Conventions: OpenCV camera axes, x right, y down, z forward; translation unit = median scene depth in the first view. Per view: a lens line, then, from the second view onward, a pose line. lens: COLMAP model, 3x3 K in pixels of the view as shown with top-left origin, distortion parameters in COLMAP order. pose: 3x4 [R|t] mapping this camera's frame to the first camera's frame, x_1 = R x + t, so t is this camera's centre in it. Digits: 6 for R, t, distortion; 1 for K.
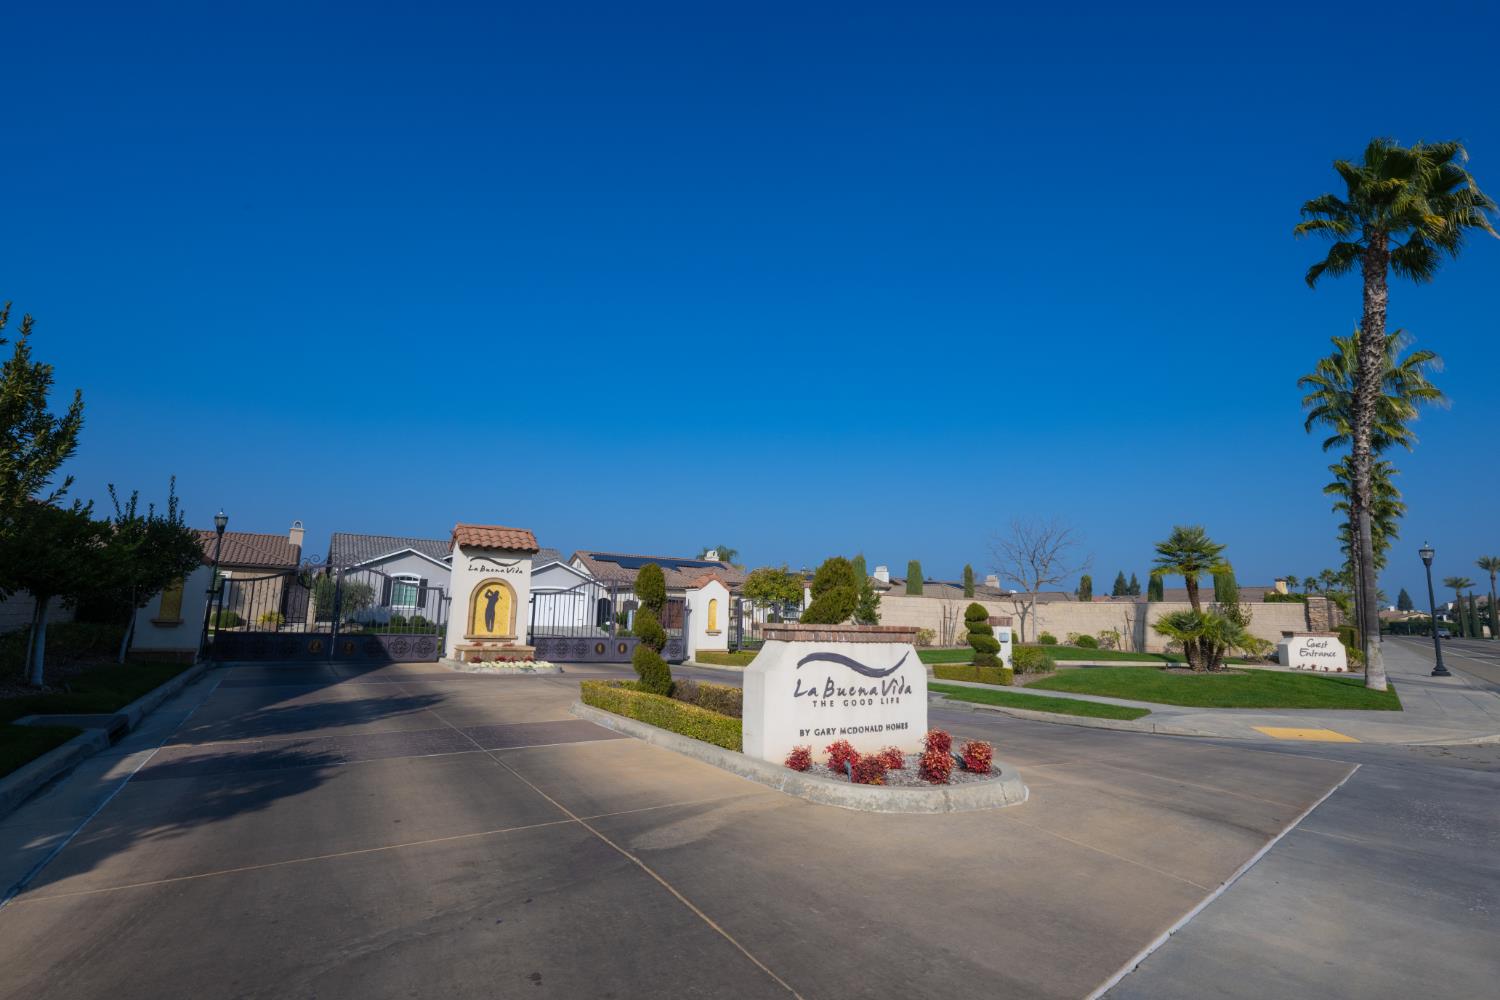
lens RADIAL K [[722.0, 0, 750.0], [0, 722.0, 500.0], [0, 0, 1]] dist [0.000519, -0.000078]
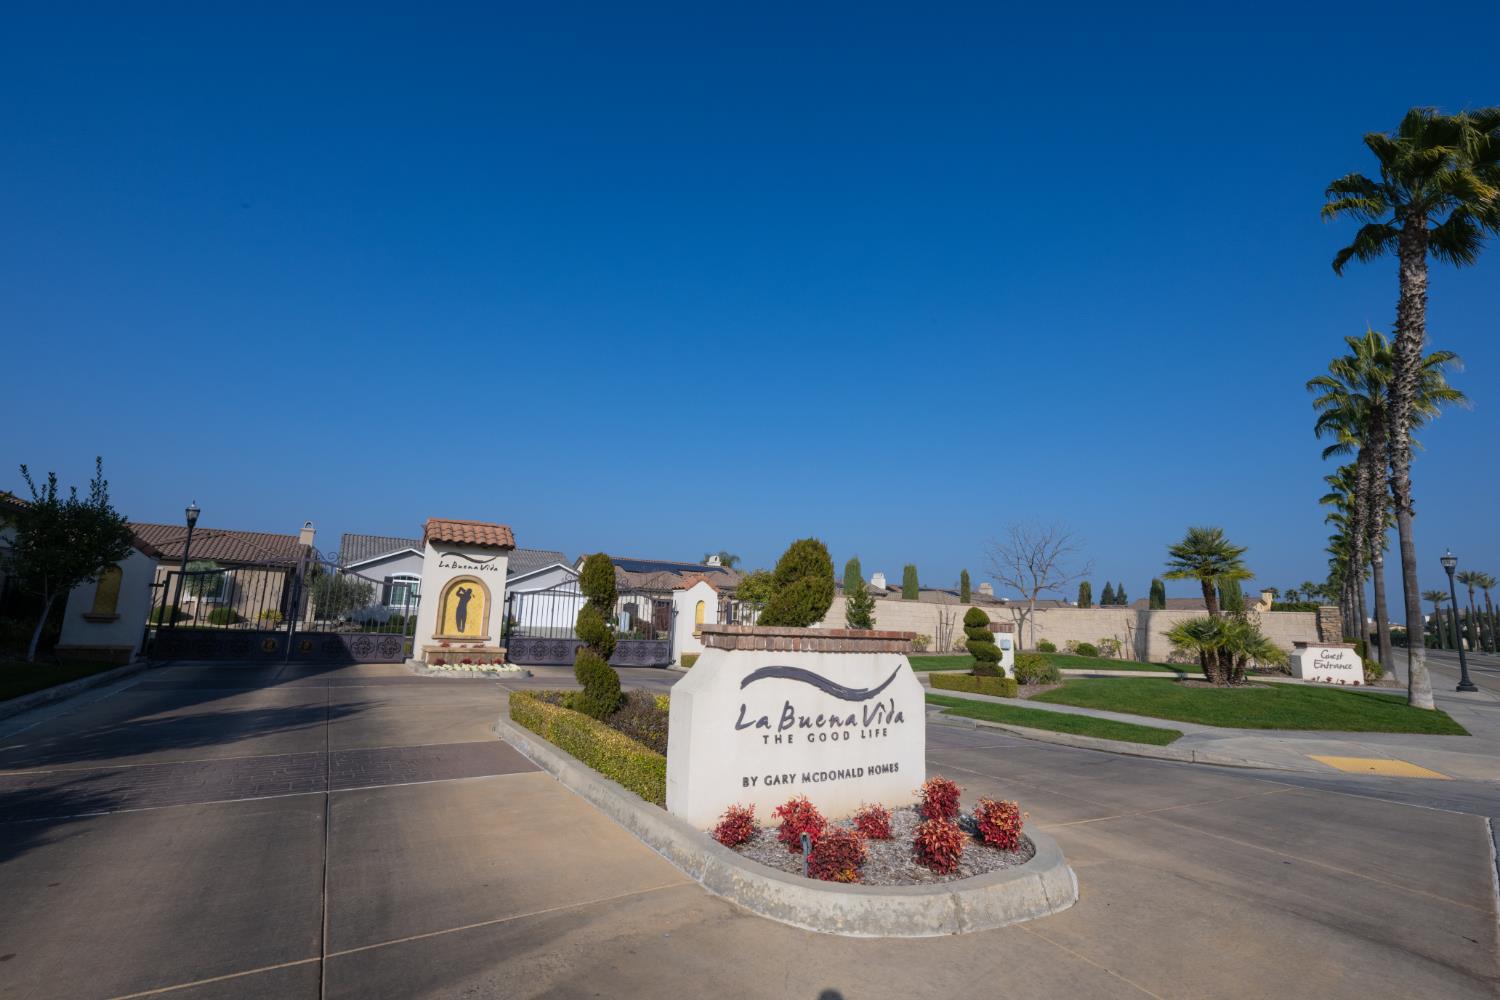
lens RADIAL K [[673.7, 0, 750.0], [0, 673.7, 500.0], [0, 0, 1]] dist [-0.000224, 0.000007]
pose [[0.999890, 0.010177, -0.010752, 0.032212], [-0.010363, 0.999794, -0.017448, 0.024627], [0.010572, 0.017558, 0.999790, 0.138049]]
